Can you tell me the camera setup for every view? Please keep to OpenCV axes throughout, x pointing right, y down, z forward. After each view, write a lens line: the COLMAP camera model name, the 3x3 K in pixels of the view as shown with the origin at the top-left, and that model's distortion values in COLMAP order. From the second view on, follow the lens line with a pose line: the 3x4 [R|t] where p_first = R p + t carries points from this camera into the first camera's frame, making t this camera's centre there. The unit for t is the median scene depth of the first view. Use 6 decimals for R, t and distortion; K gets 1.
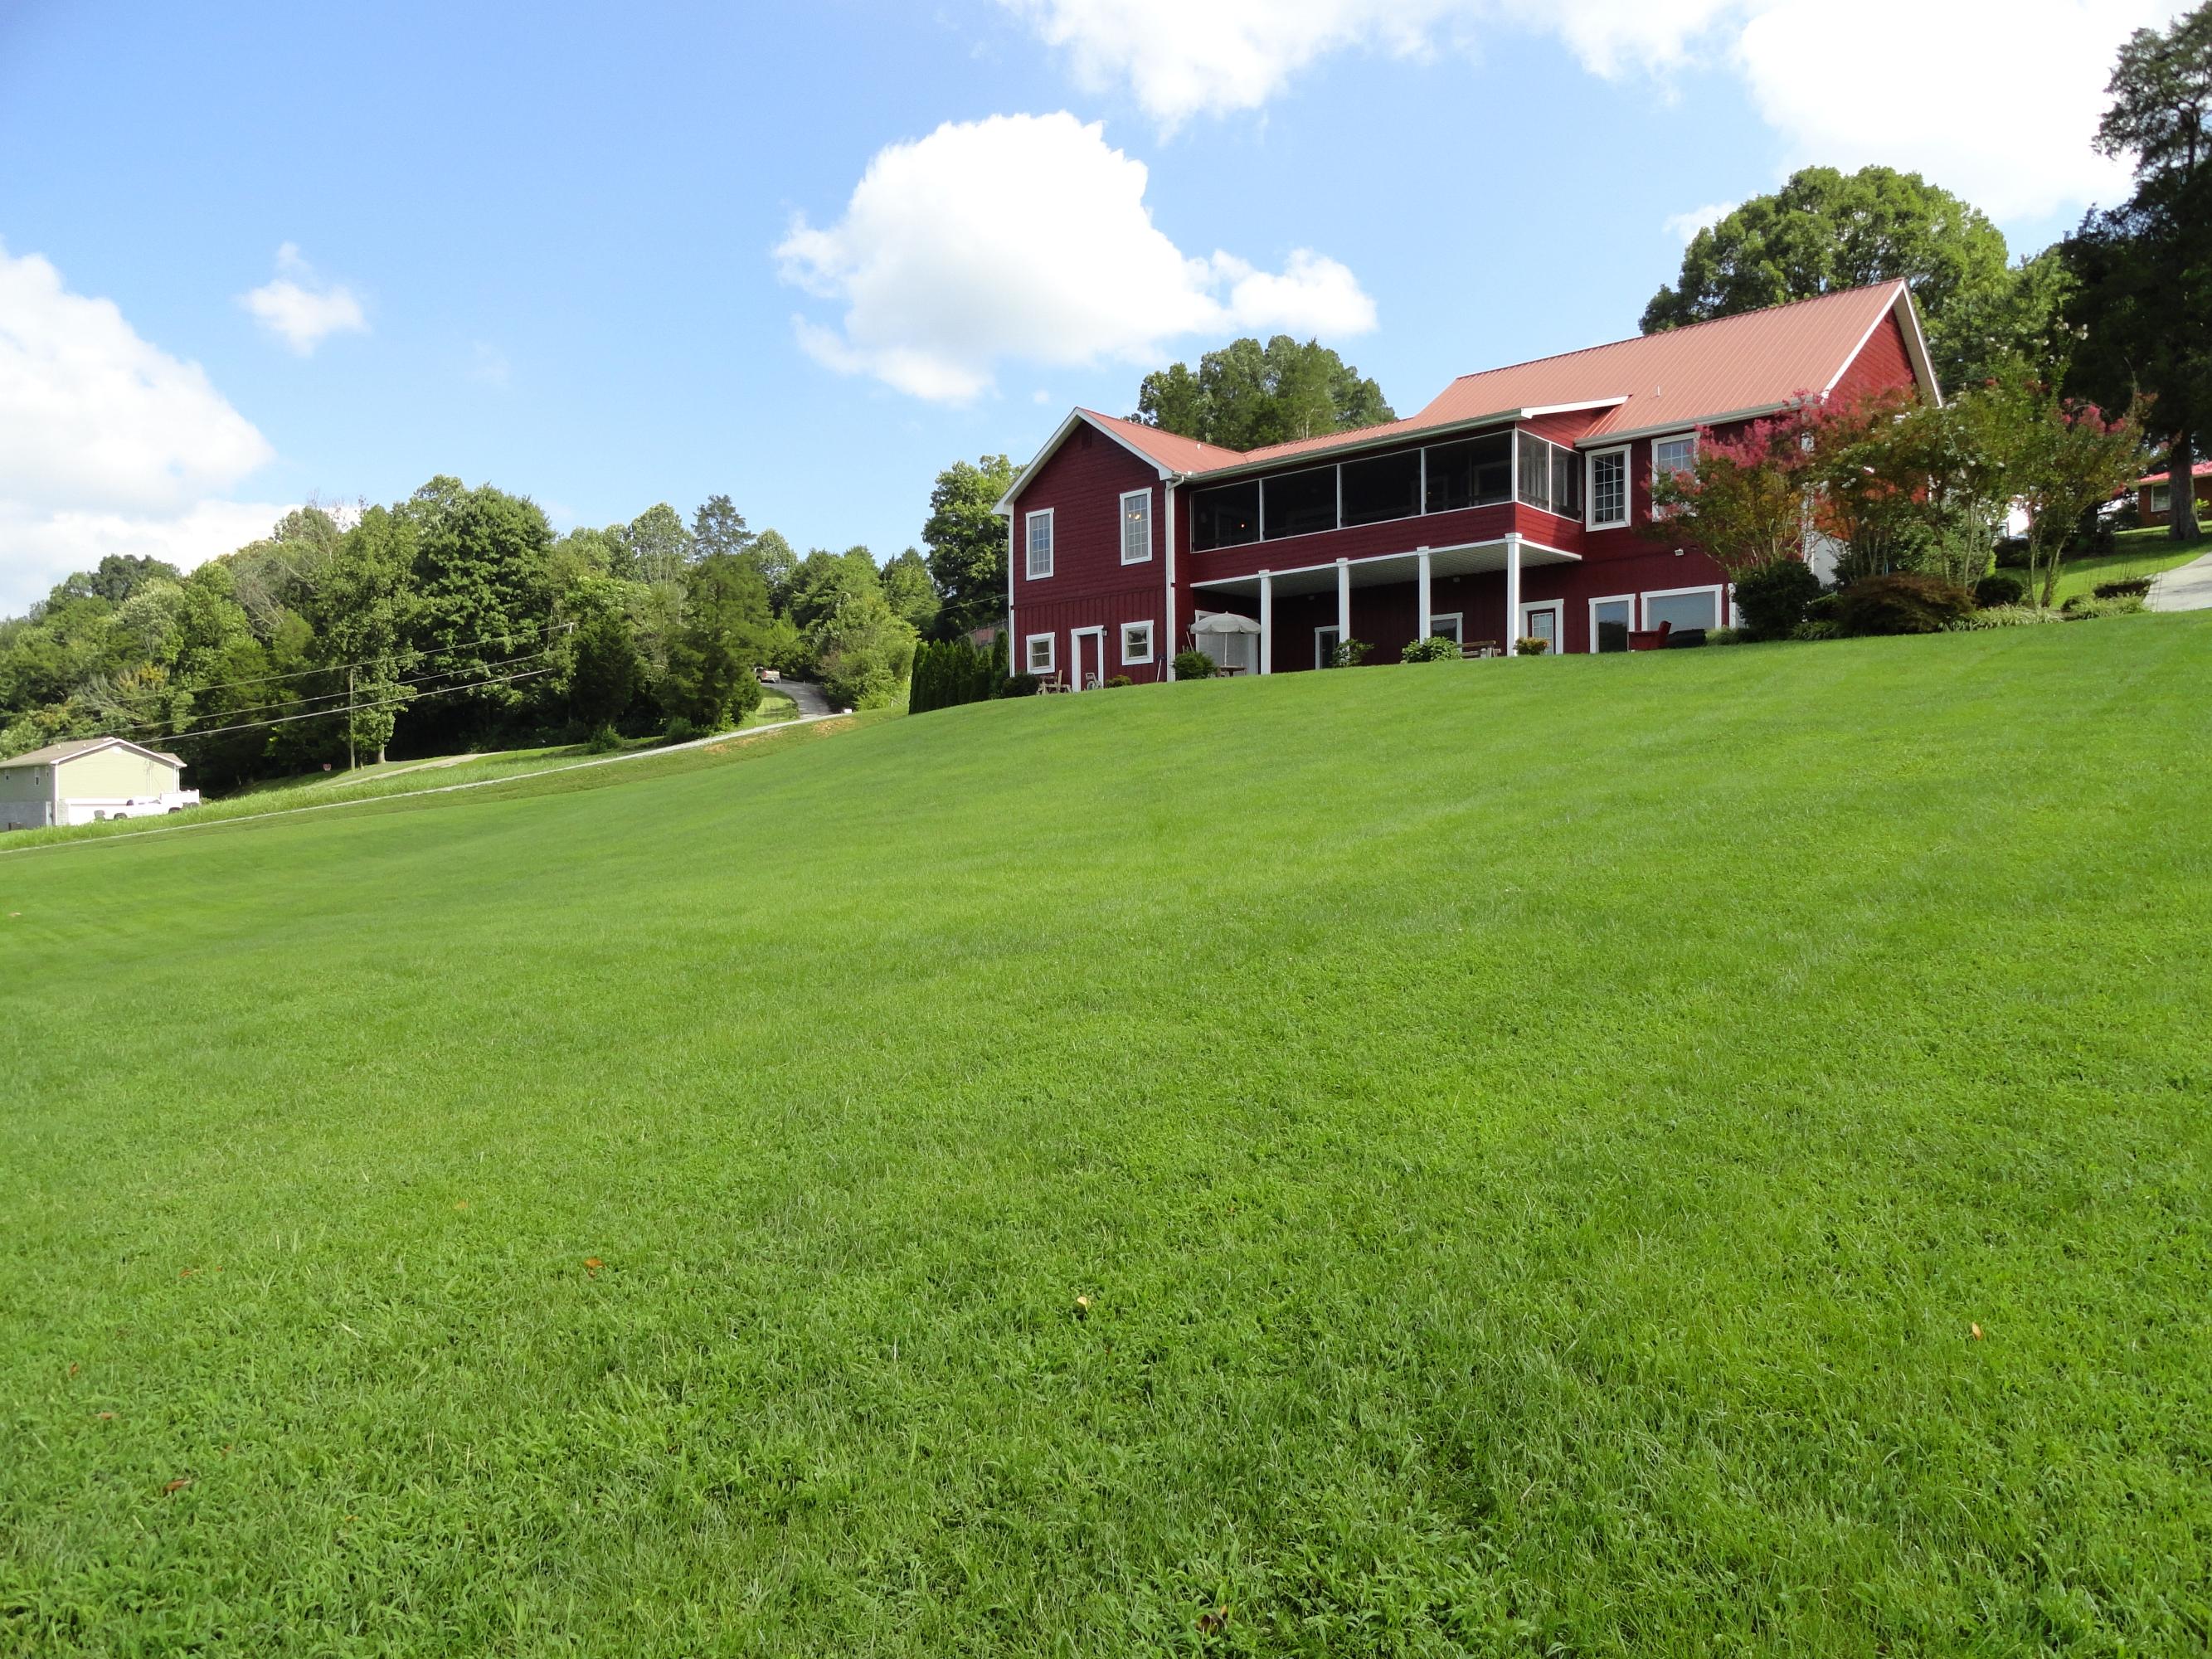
lens RADIAL K [[1522.4, 0, 1112.0], [0, 1522.4, 822.8], [0, 0, 1]] dist [-0.006916, 0.001689]
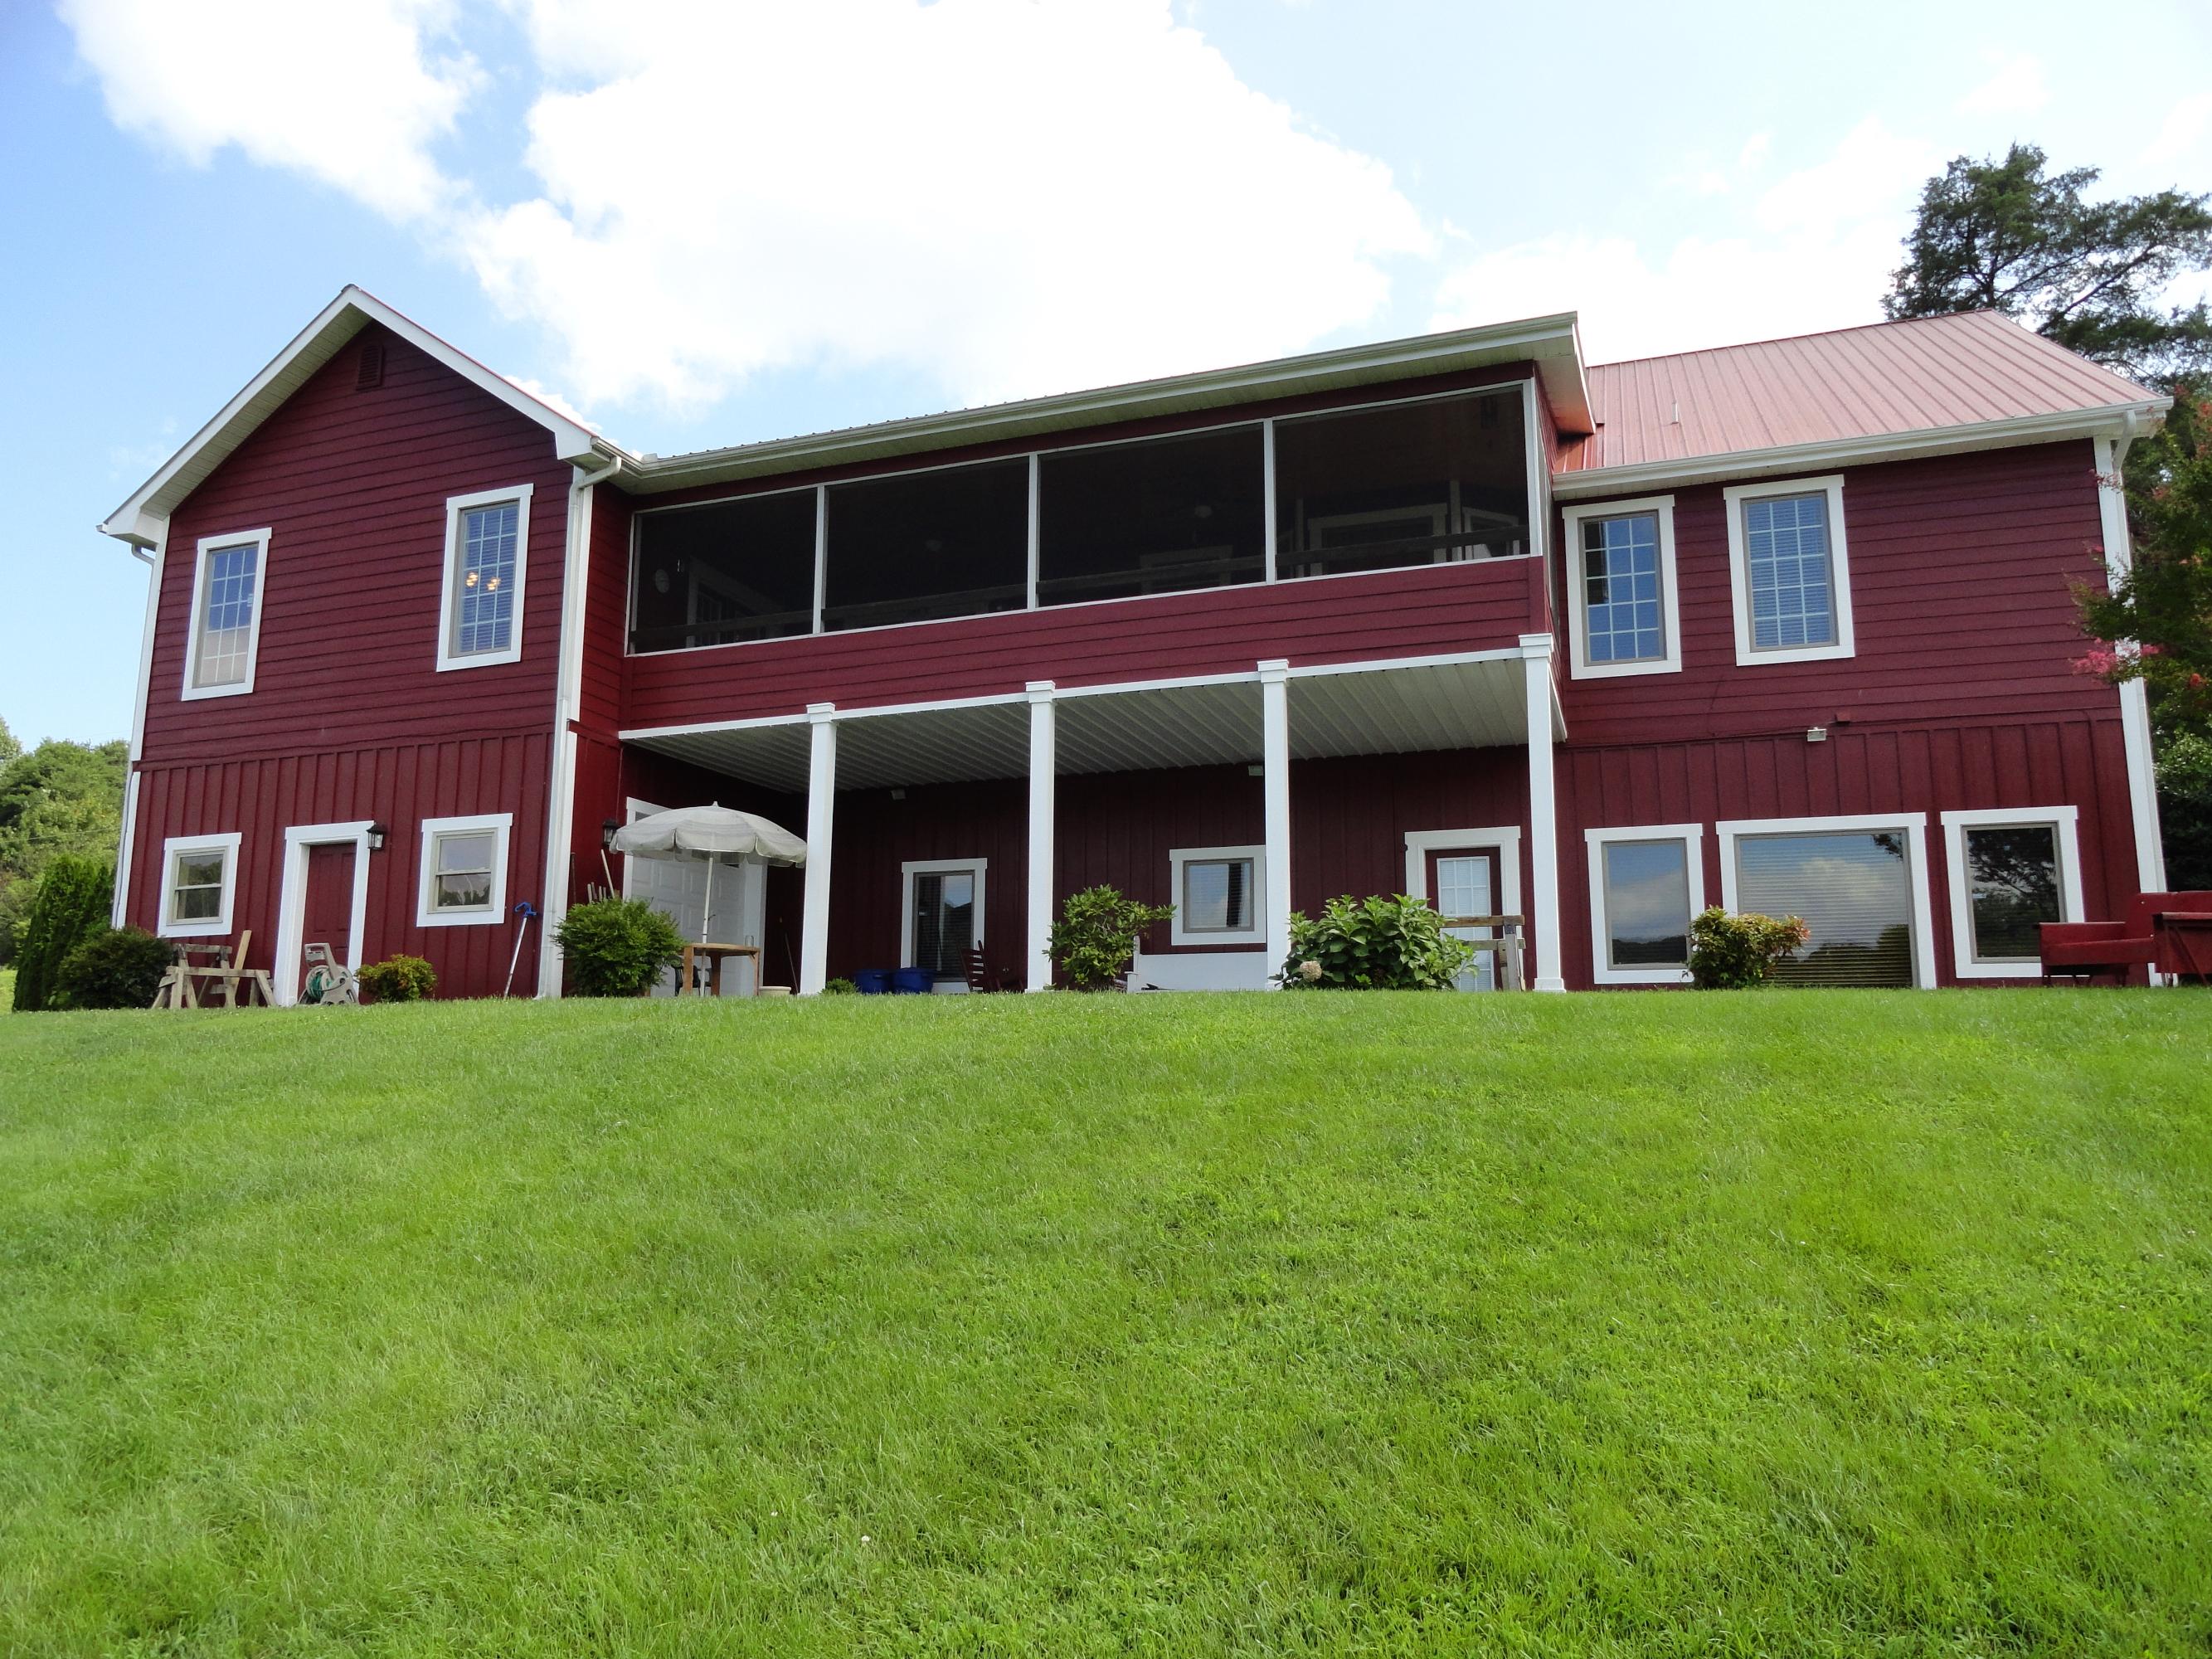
lens RADIAL K [[1522.4, 0, 1114.1], [0, 1522.4, 816.5], [0, 0, 1]] dist [-0.006916, 0.001689]
pose [[0.921805, 0.075979, 0.380136, 0.021677], [-0.007717, 0.984007, -0.177962, -0.065995], [-0.387578, 0.161113, 0.907649, 0.597988]]
